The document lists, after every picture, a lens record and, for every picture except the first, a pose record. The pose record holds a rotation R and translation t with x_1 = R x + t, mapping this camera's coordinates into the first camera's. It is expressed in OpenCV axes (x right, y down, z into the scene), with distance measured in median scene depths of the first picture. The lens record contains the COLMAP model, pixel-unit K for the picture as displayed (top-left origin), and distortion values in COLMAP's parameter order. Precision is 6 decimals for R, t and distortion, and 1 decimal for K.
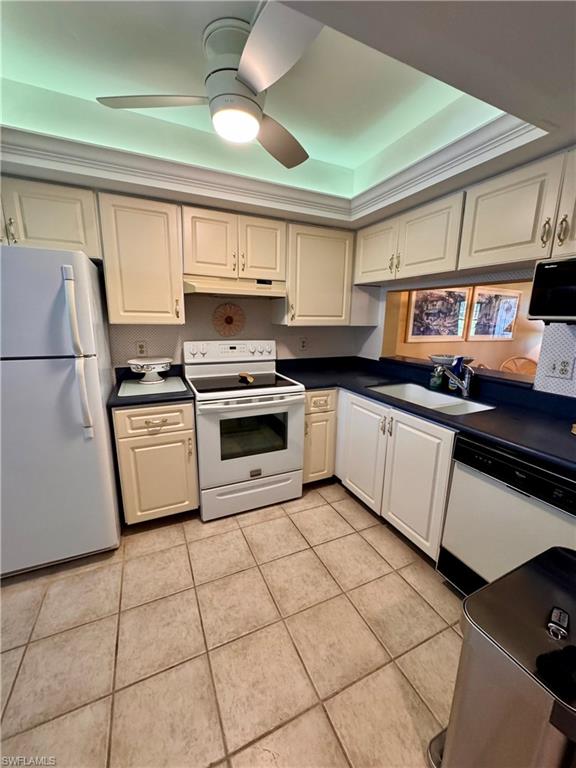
lens RADIAL K [[307.8, 0, 288.9], [0, 307.8, 382.8], [0, 0, 1]] dist [0.000499, 0.000016]
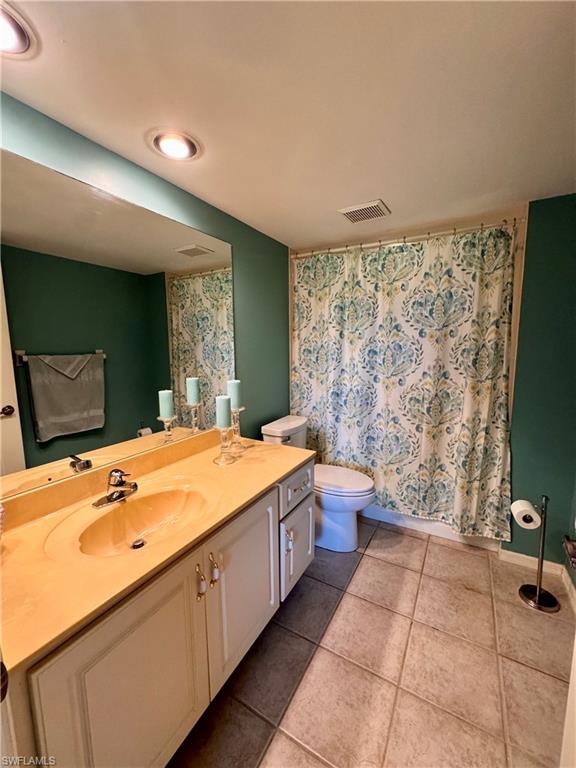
lens RADIAL K [[307.8, 0, 288.5], [0, 307.8, 382.5], [0, 0, 1]] dist [0.000499, 0.000016]
pose [[0.569425, 0.087125, -0.817413, 0.431253], [-0.157892, 0.987445, -0.004742, -0.009295], [0.806738, 0.131763, 0.576032, 0.157921]]
